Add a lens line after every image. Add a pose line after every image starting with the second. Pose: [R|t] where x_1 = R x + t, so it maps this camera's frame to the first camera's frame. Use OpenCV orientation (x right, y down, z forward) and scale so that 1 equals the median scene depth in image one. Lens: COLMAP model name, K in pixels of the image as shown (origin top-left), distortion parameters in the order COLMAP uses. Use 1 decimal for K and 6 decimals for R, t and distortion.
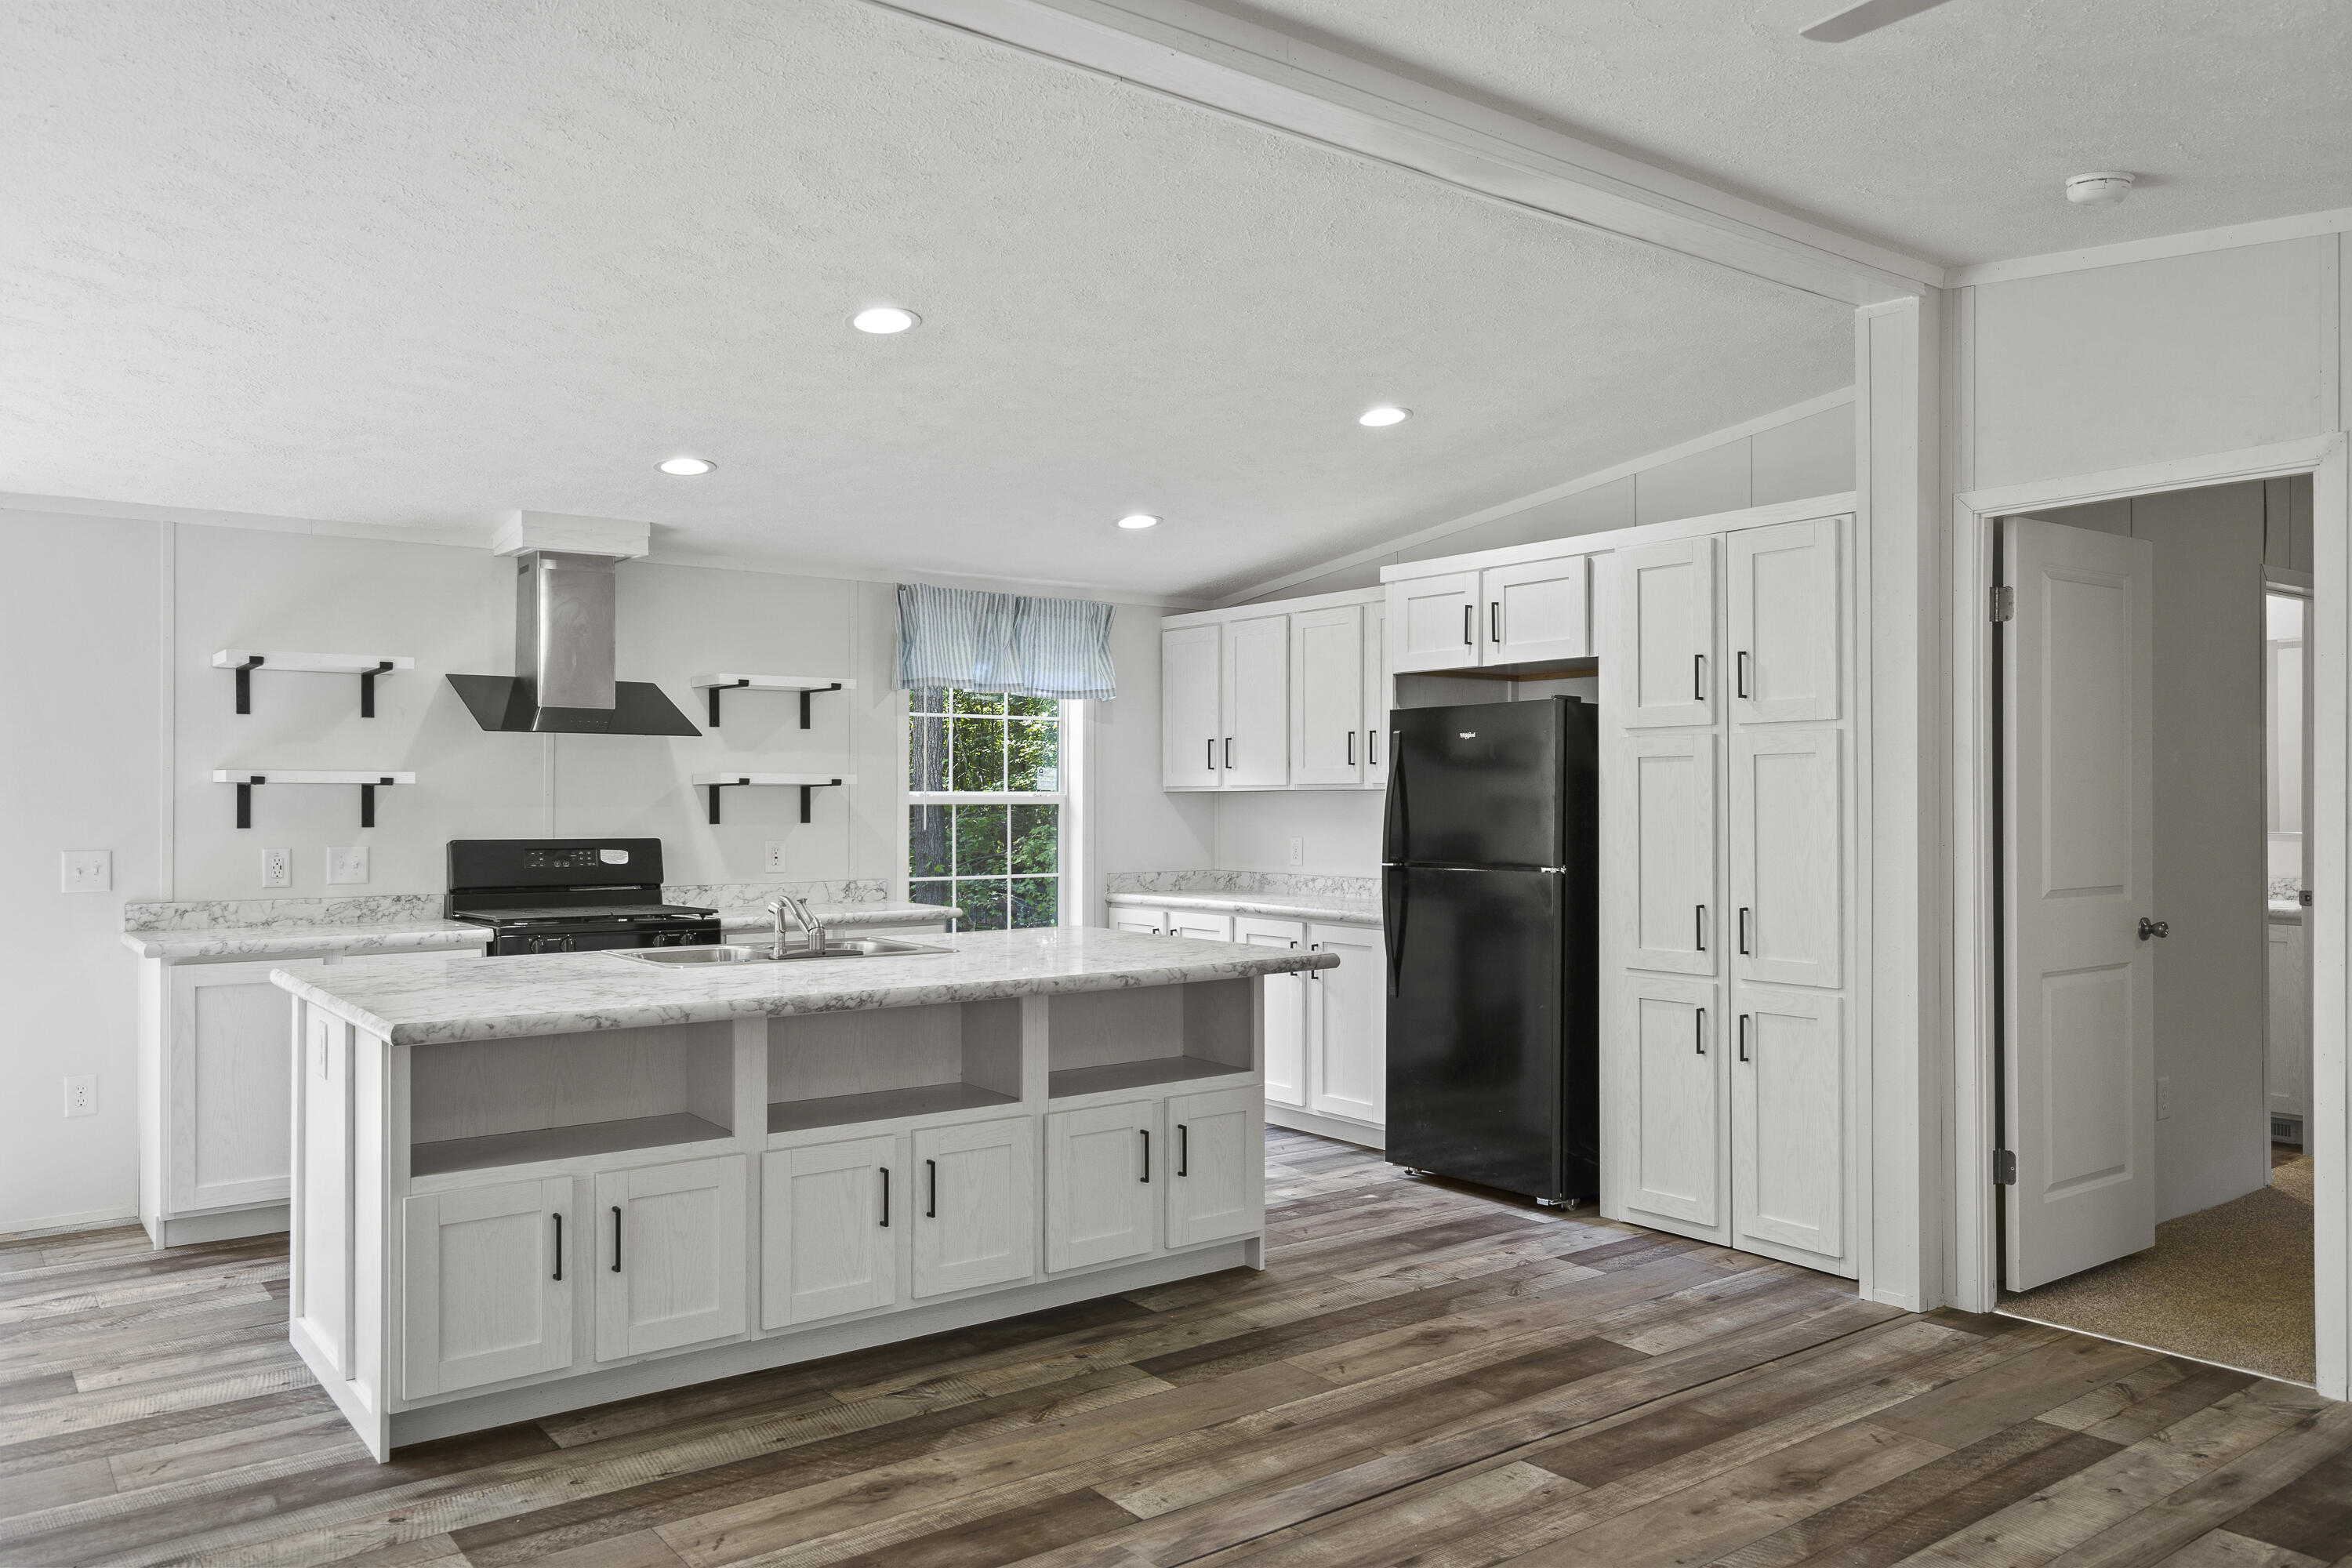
lens RADIAL K [[1690.1, 0, 1172.0], [0, 1690.1, 777.0], [0, 0, 1]] dist [0.022699, -0.011291]
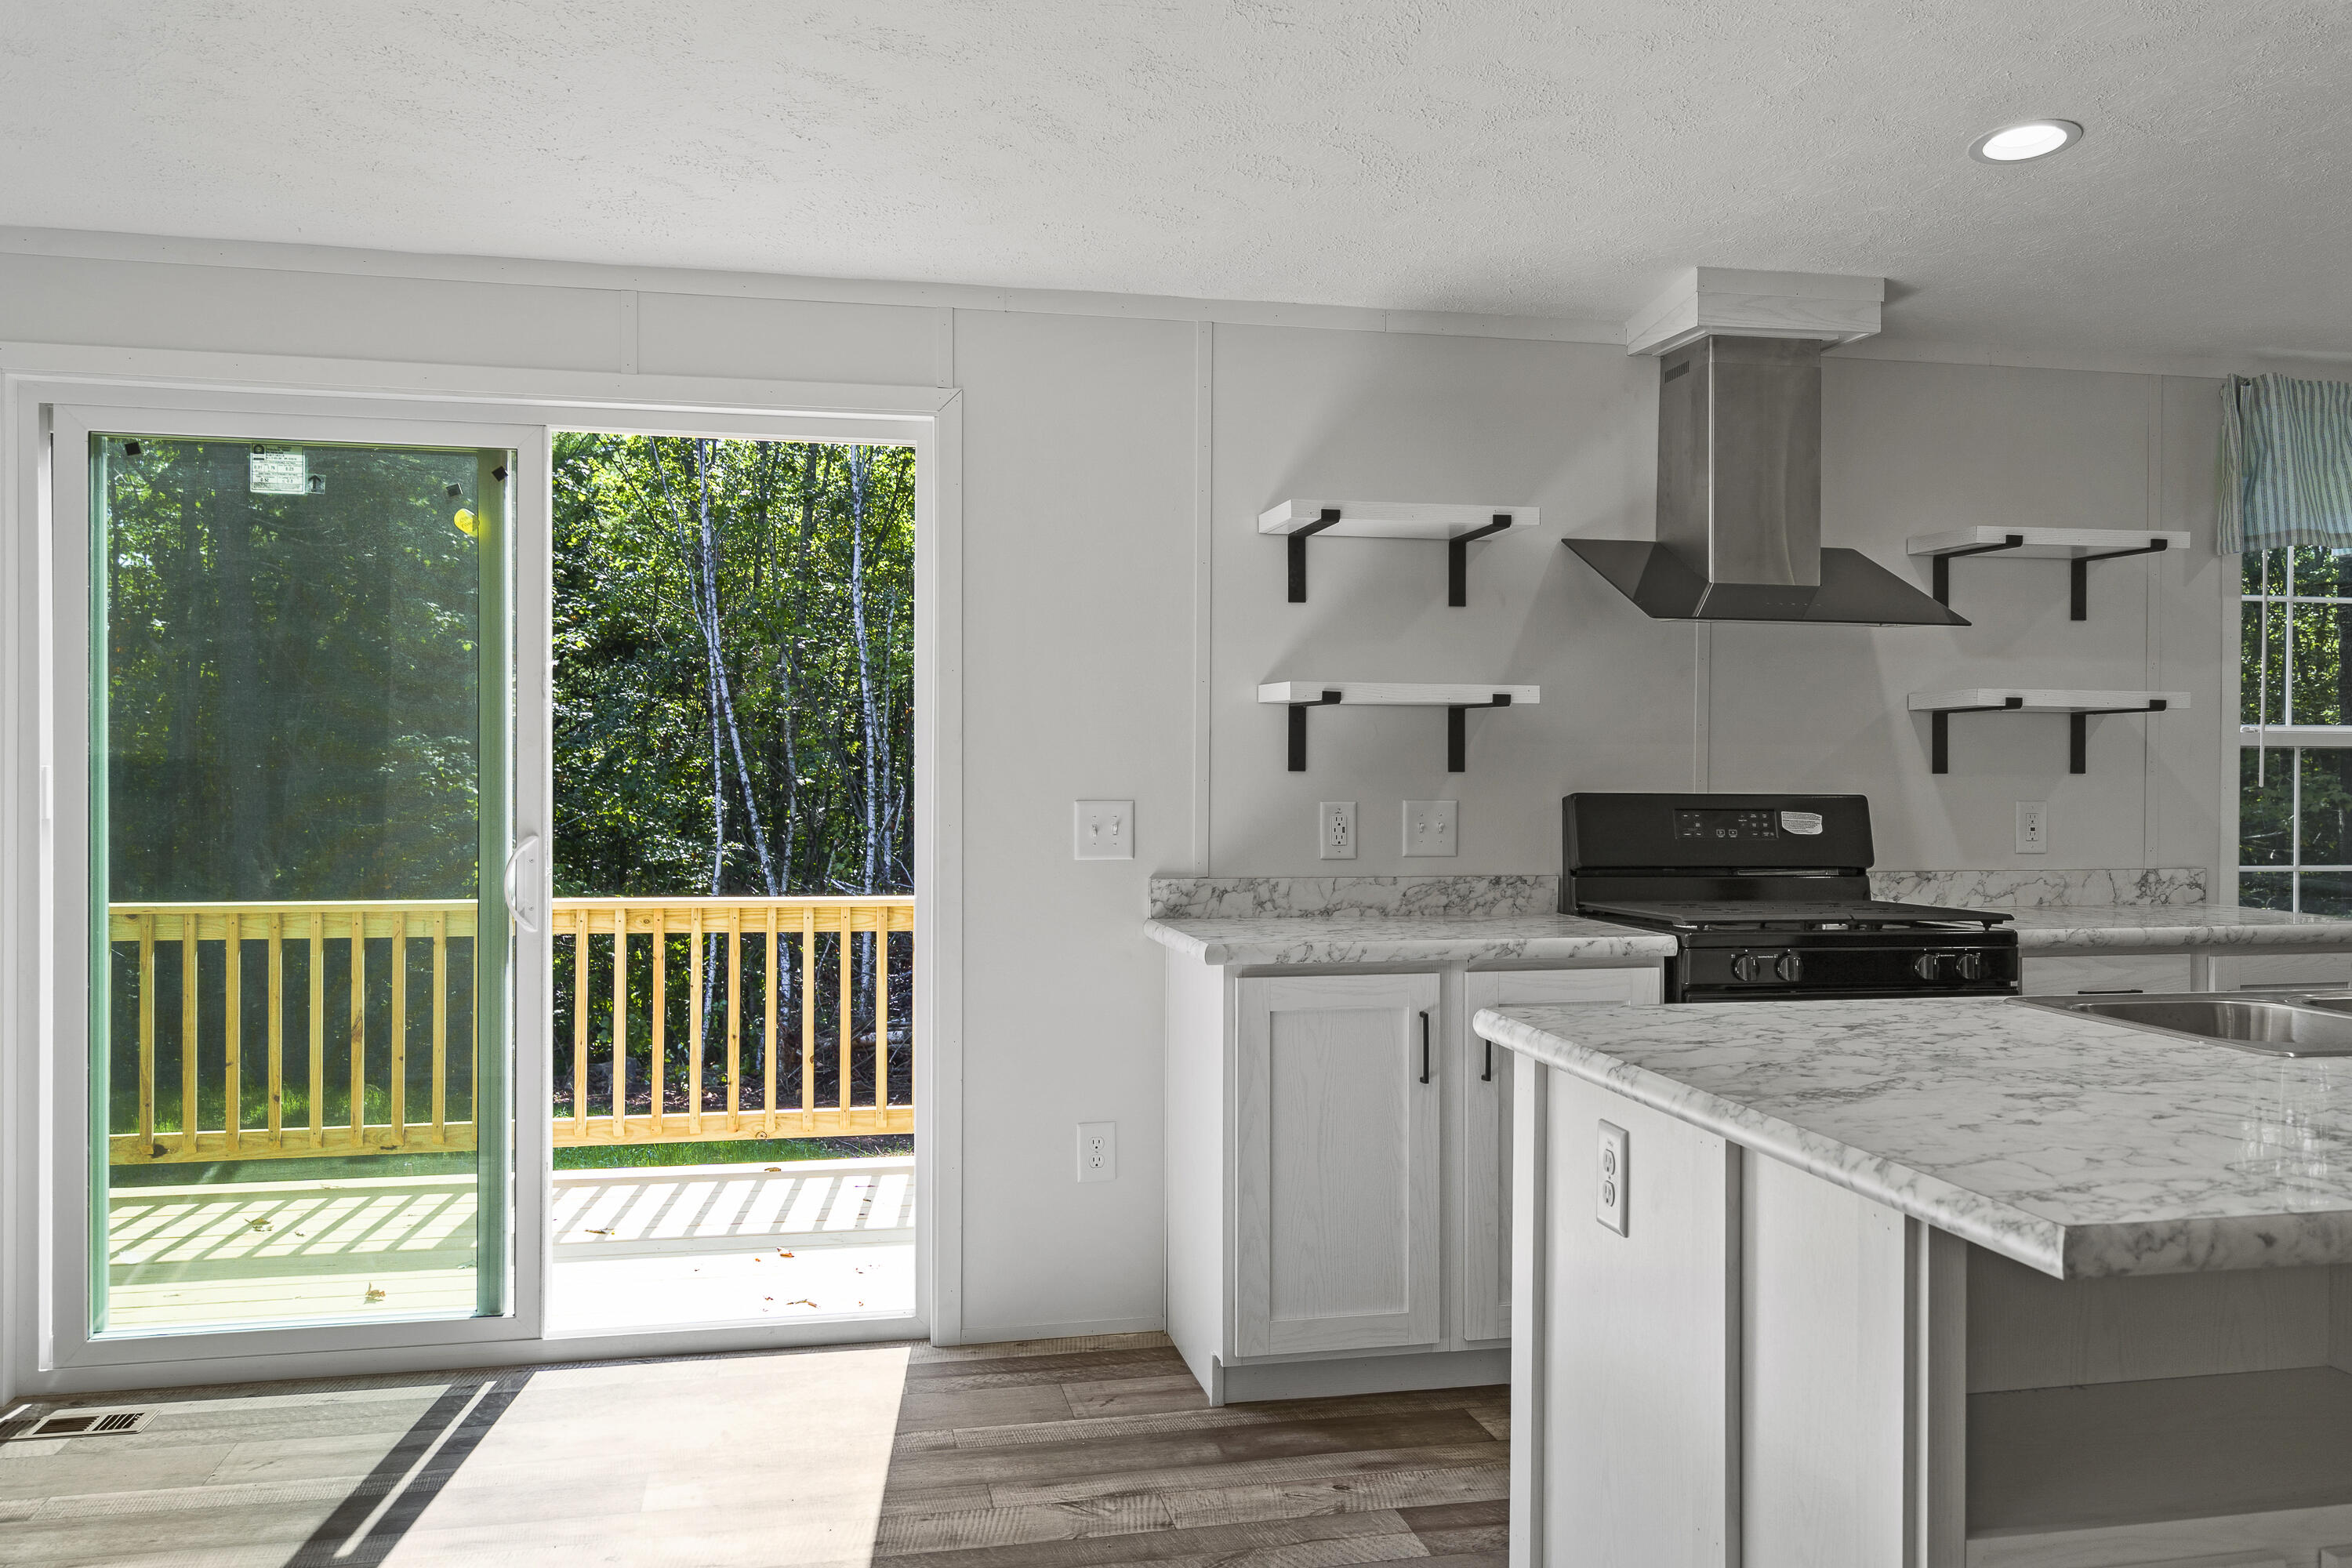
lens RADIAL K [[1715.4, 0, 1187.9], [0, 1715.4, 780.4], [0, 0, 1]] dist [-0.006112, -0.000549]
pose [[0.910104, 0.007024, -0.414319, -0.282192], [0.001272, 0.999804, 0.019743, 0.018857], [0.414377, -0.018495, 0.909917, 0.334602]]
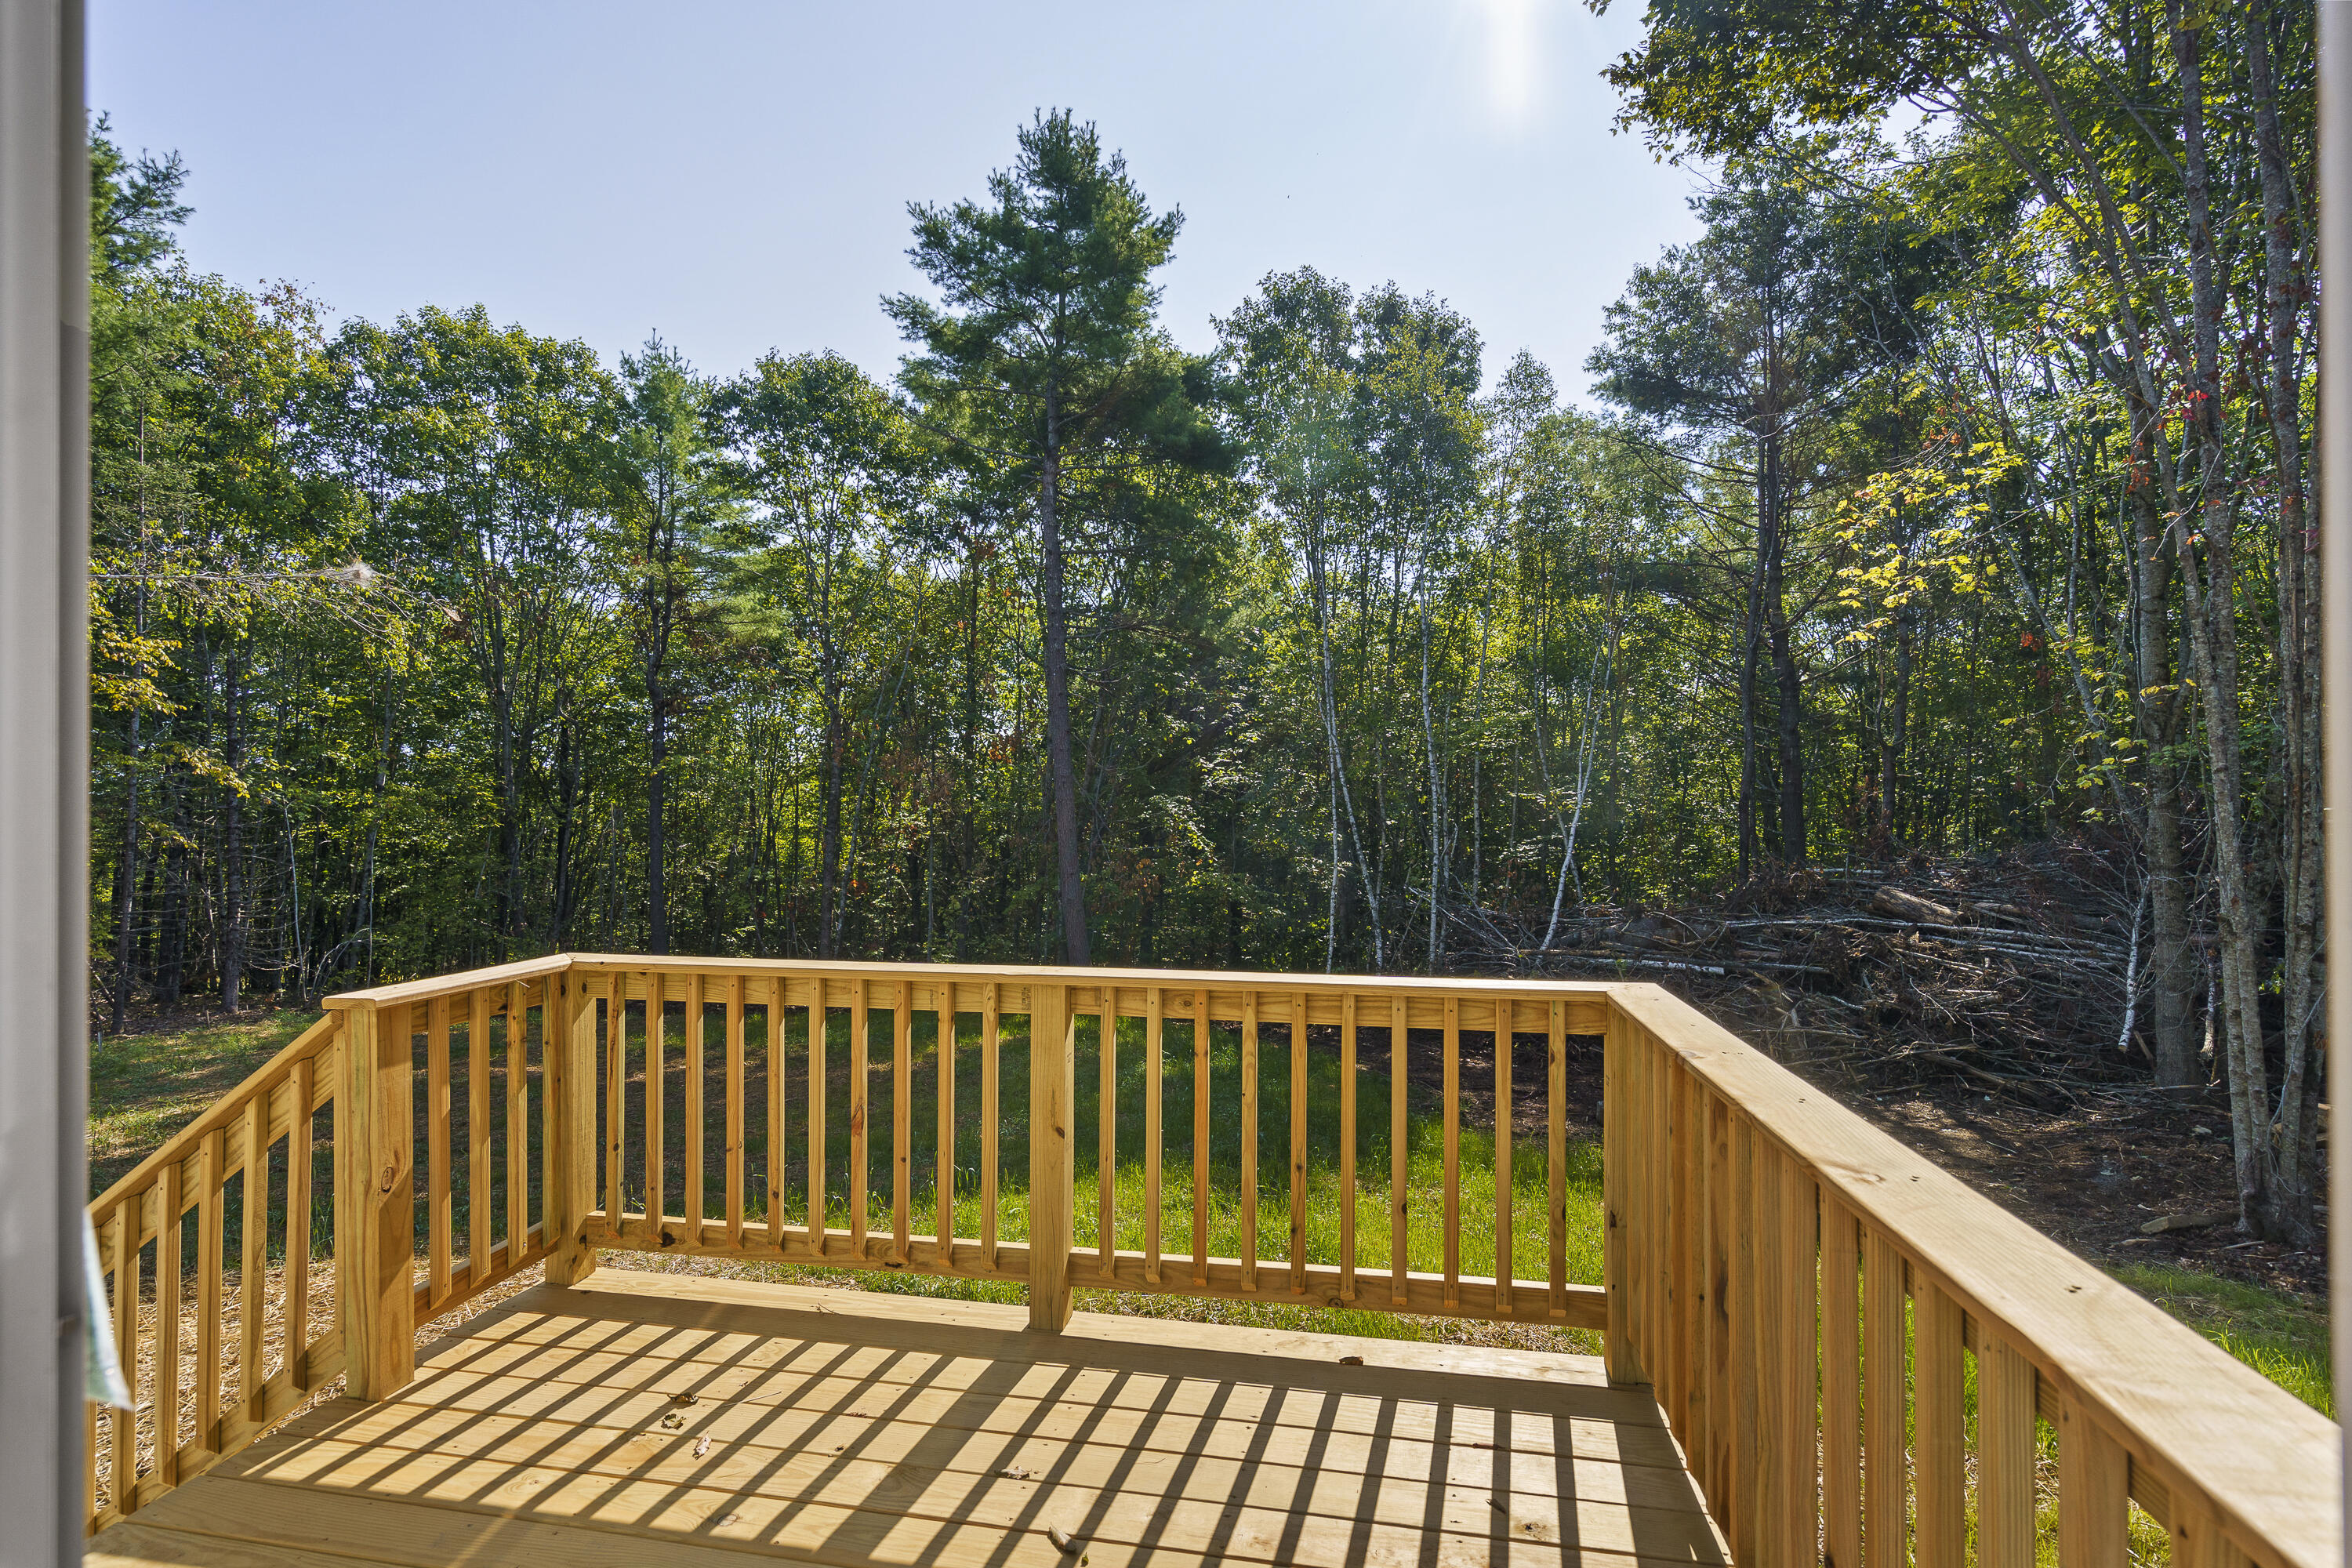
lens RADIAL K [[1093.2, 0, 1187.8], [0, 1093.2, 802.1], [0, 0, 1]] dist [-0.001279, -0.000050]
pose [[0.674426, -0.007836, -0.738301, -0.495471], [0.011080, 0.999938, -0.000492, 0.026667], [0.738259, -0.007849, 0.674471, 0.615497]]
